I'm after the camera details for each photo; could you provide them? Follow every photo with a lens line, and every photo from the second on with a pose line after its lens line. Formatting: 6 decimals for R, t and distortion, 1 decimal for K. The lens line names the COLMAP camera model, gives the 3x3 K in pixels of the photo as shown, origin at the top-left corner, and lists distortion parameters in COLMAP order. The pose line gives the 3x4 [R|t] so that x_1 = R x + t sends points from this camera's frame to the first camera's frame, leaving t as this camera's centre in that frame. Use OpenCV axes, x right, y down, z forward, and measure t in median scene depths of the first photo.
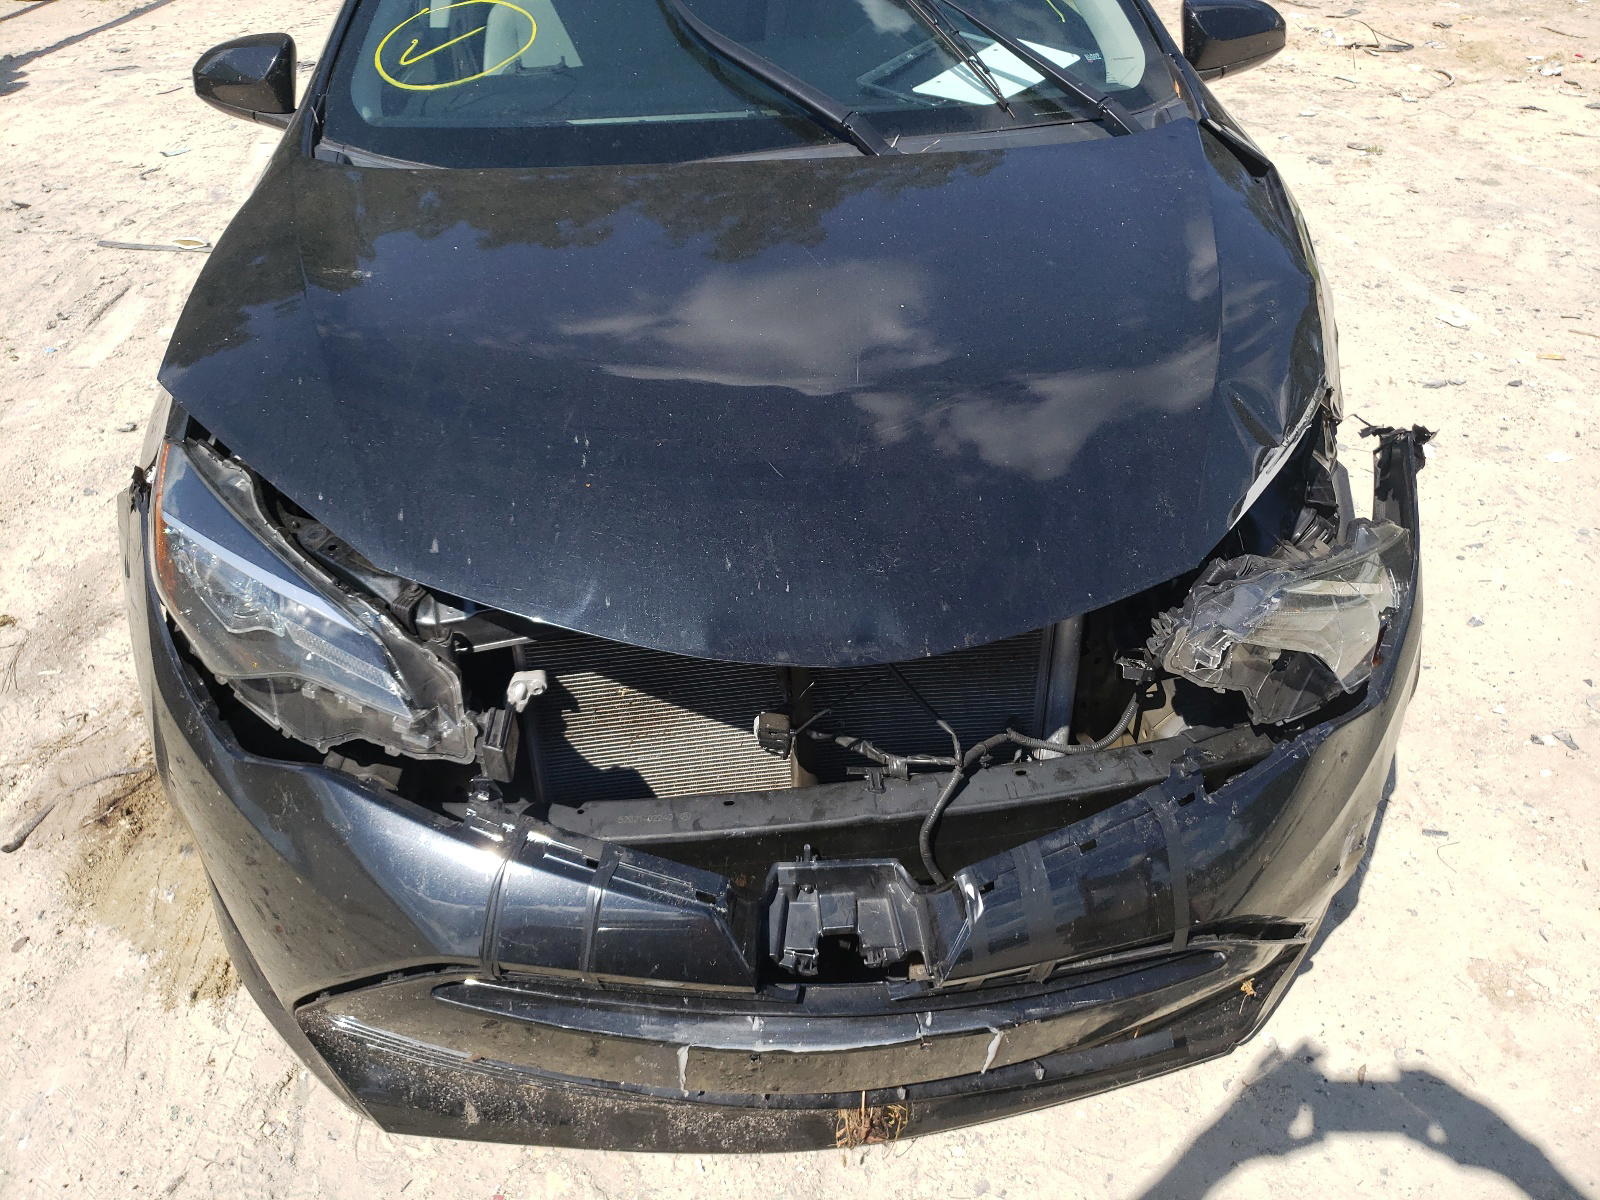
lens RADIAL K [[1188.2, 0, 782.3], [0, 1188.2, 592.1], [0, 0, 1]] dist [0.101848, -0.148771]
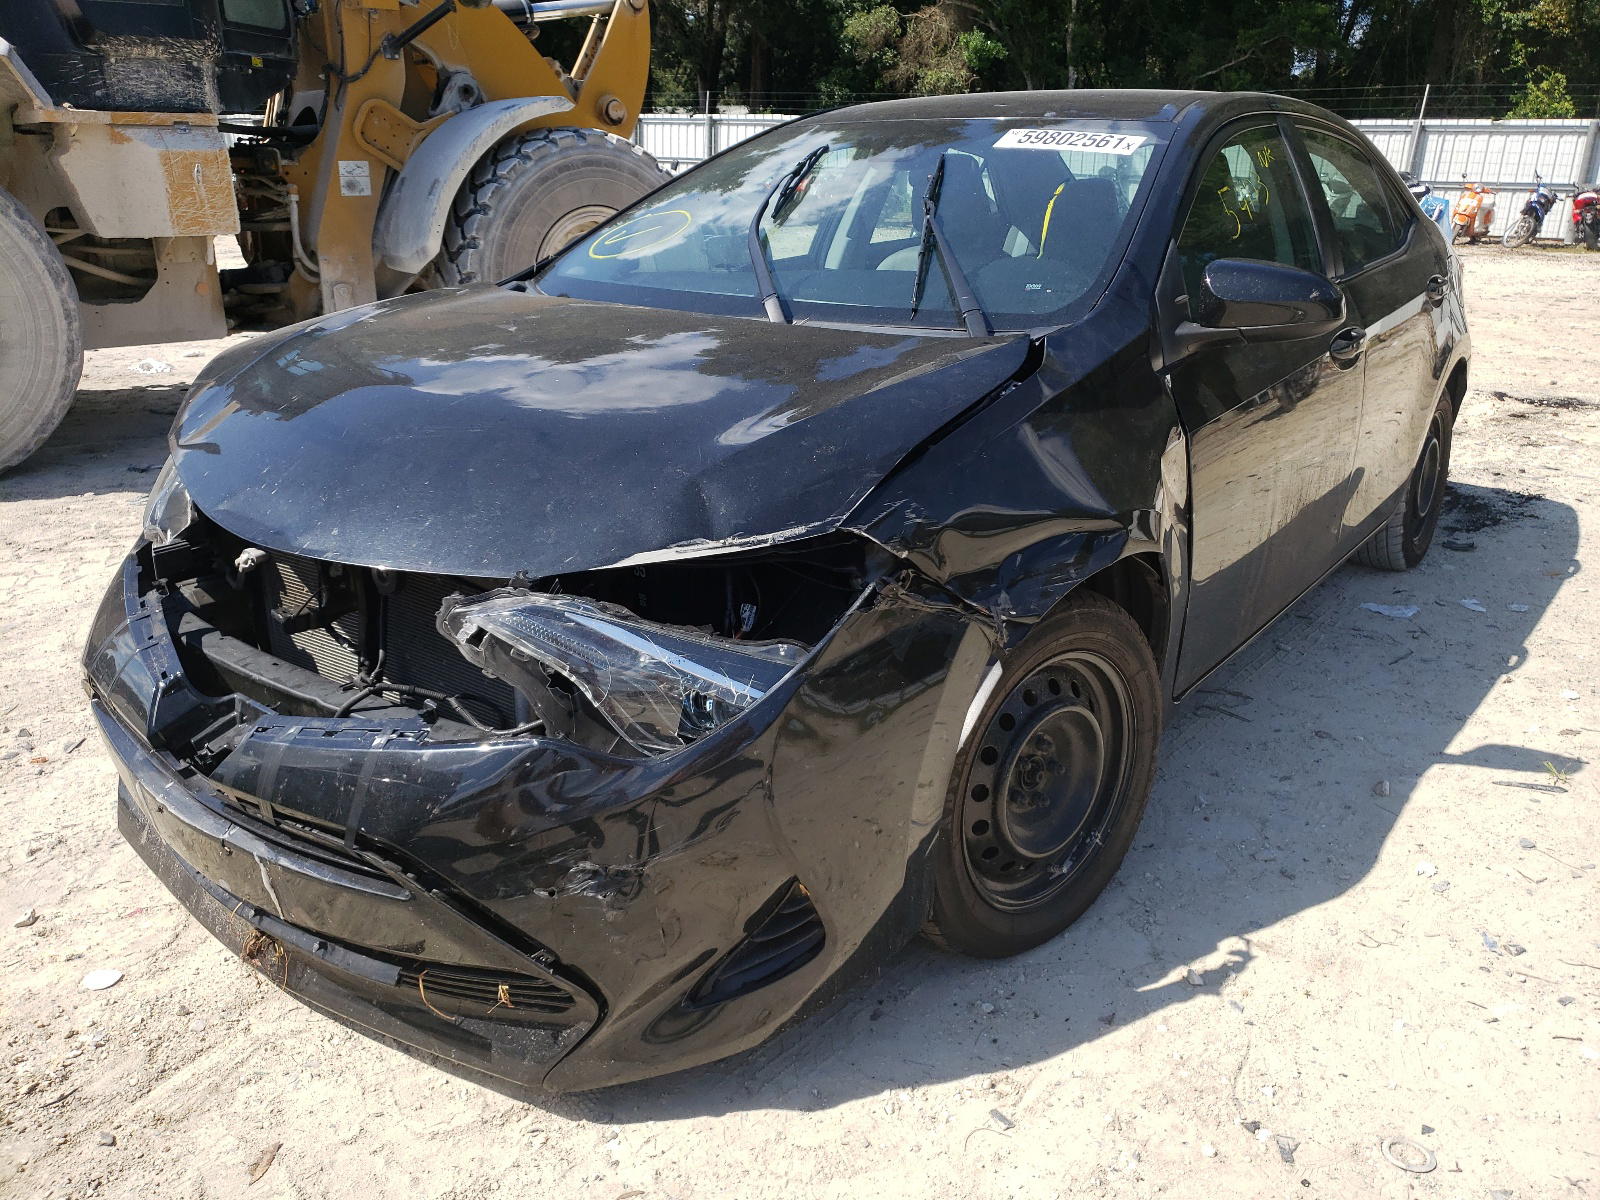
lens RADIAL K [[1199.1, 0, 800.0], [0, 1199.1, 600.0], [0, 0, 1]] dist [-0.006867, 0.085878]
pose [[0.751890, 0.254463, -0.608203, 1.195762], [-0.393989, 0.913093, -0.105045, 0.015047], [0.528616, 0.318607, 0.786800, 0.183809]]
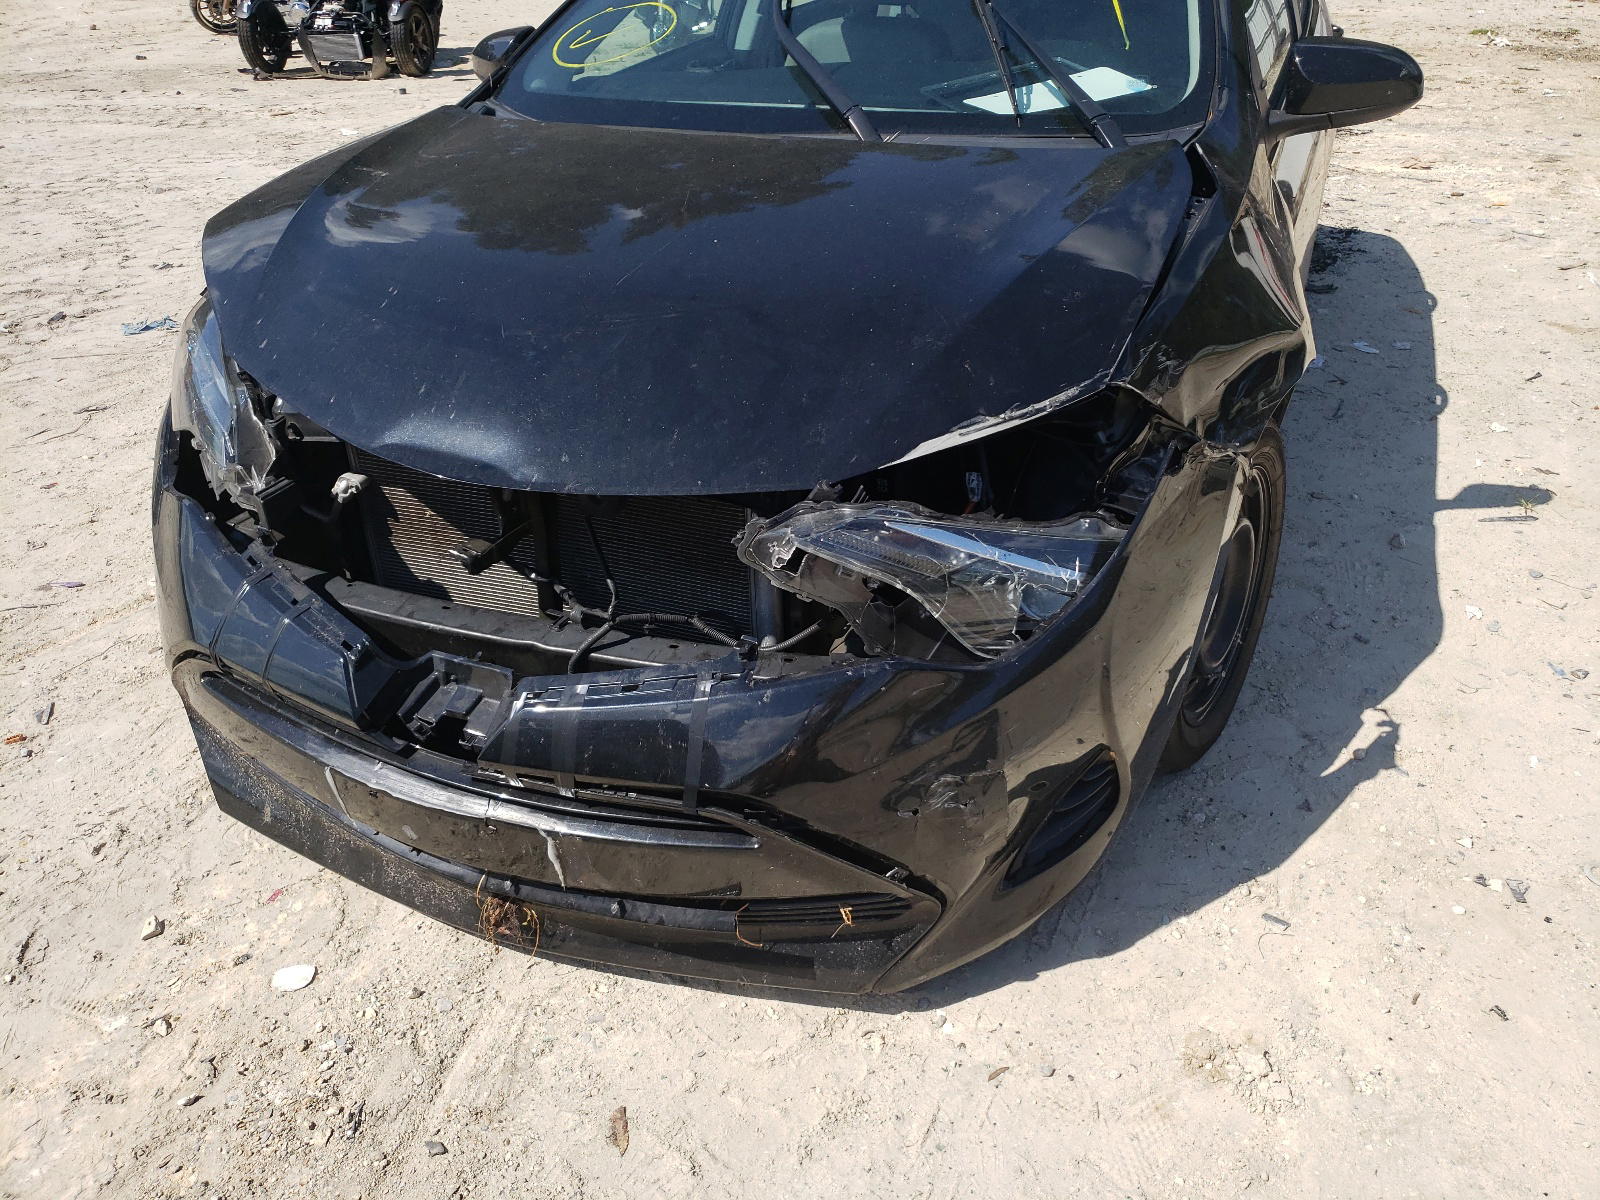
lens RADIAL K [[1188.2, 0, 782.3], [0, 1188.2, 592.1], [0, 0, 1]] dist [0.101848, -0.148771]
pose [[0.901082, 0.230426, -0.367362, 0.677754], [-0.250092, 0.968202, -0.006138, 0.080355], [0.354266, 0.097405, 0.930058, -0.013899]]
